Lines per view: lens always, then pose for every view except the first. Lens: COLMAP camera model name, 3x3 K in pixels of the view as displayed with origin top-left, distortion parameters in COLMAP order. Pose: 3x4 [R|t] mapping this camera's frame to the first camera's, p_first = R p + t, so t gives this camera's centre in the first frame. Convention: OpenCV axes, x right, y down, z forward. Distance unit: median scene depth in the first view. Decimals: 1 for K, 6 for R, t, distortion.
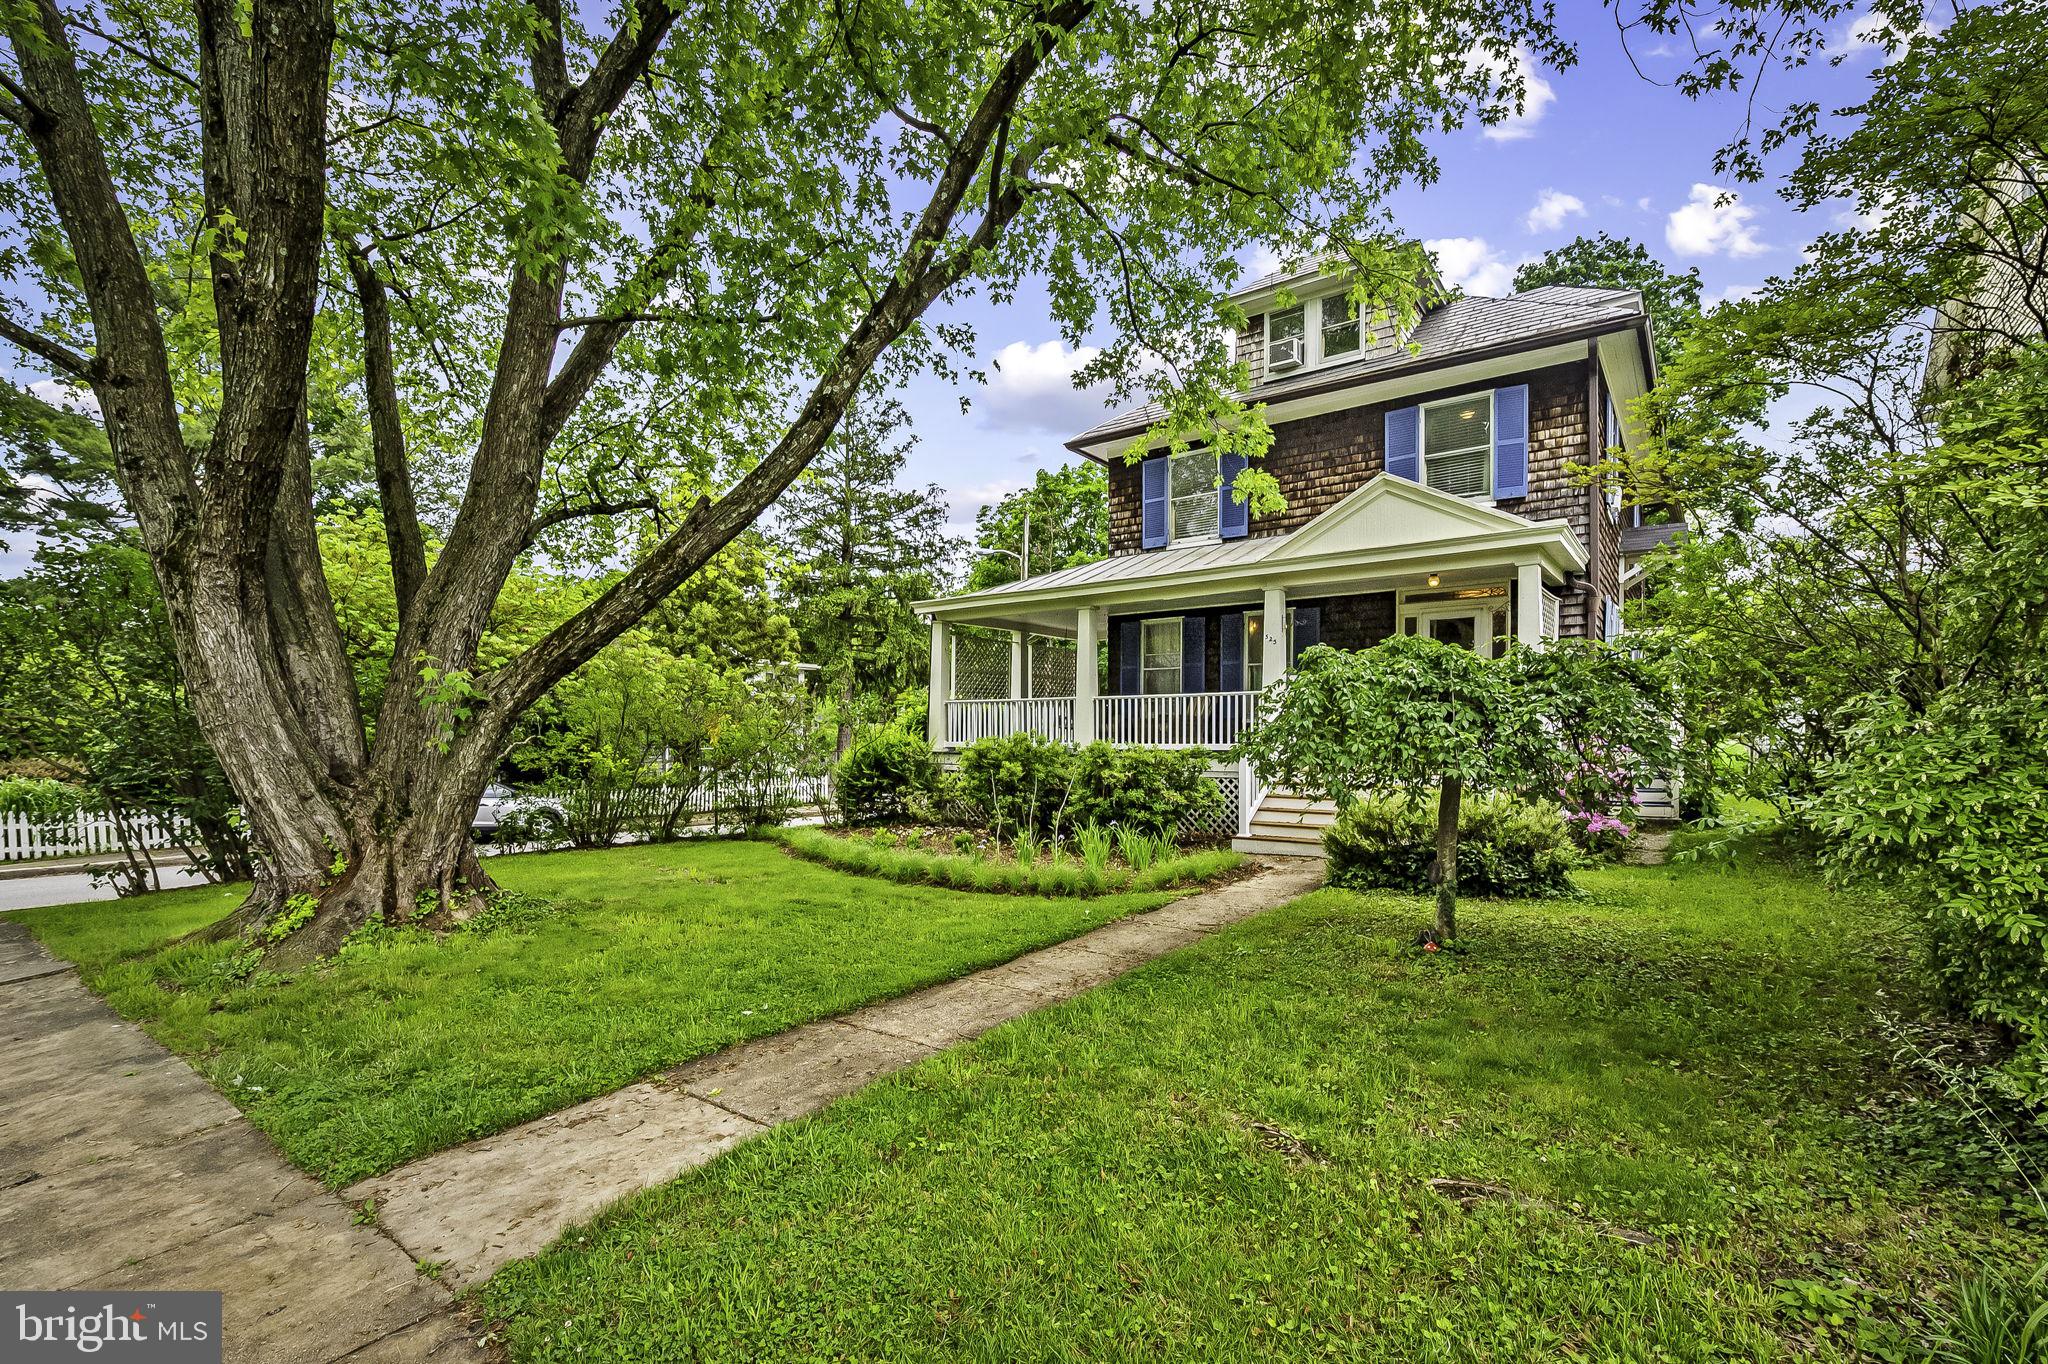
lens RADIAL K [[961.3, 0, 1025.4], [0, 961.3, 801.1], [0, 0, 1]] dist [0.001233, -0.001033]
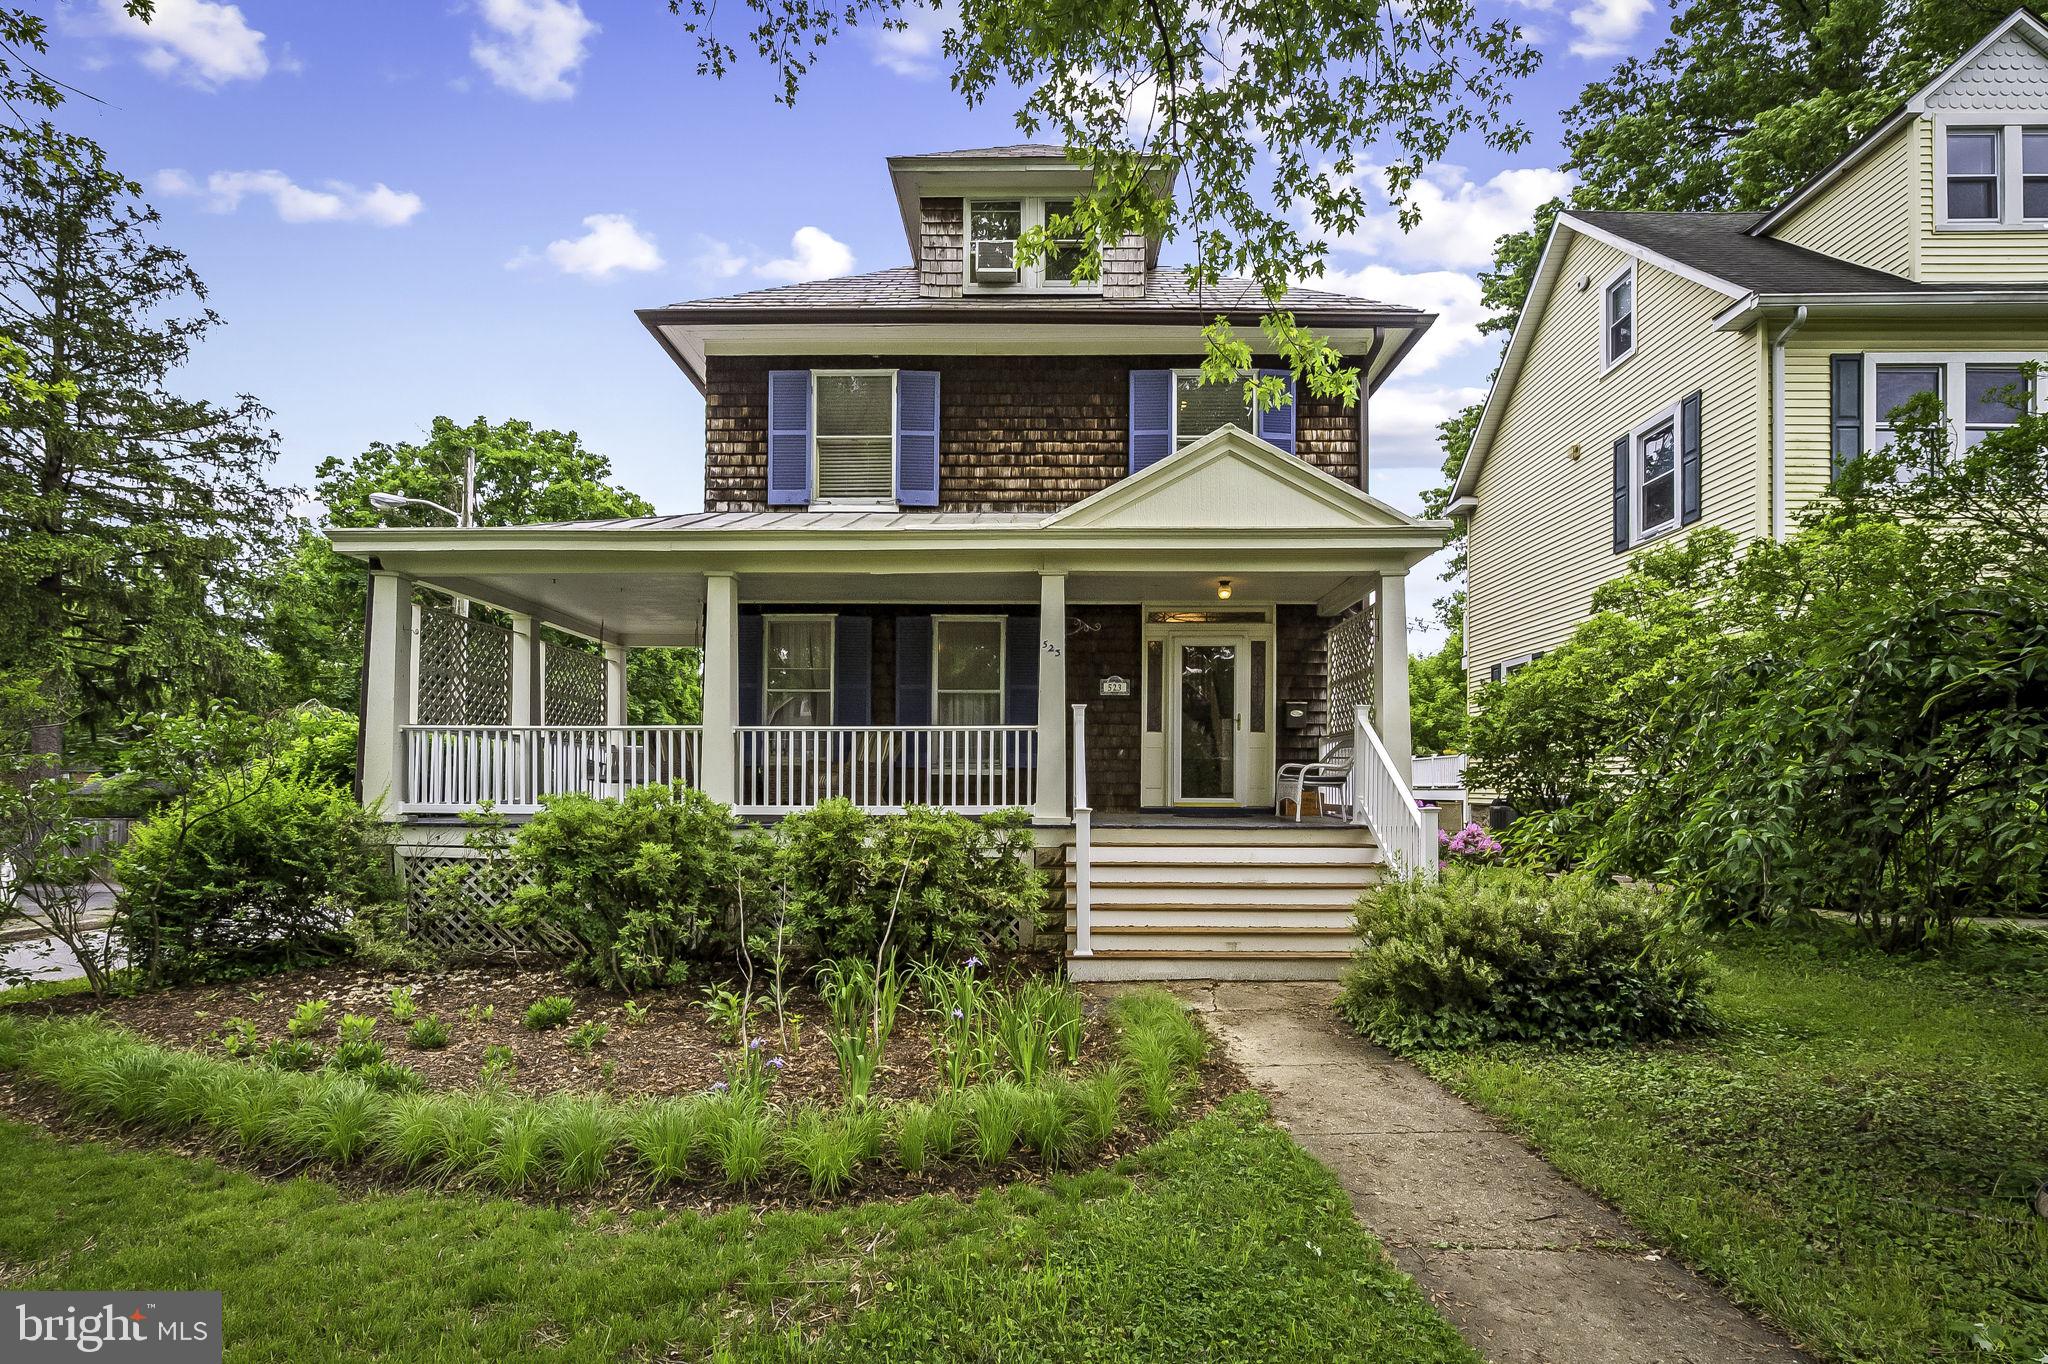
lens RADIAL K [[961.3, 0, 1025.4], [0, 961.3, 801.1], [0, 0, 1]] dist [0.001233, -0.001033]
pose [[0.801525, -0.002454, 0.597956, -0.126471], [0.037535, 0.998226, -0.046216, -0.025694], [-0.596782, 0.059487, 0.800195, 0.386504]]
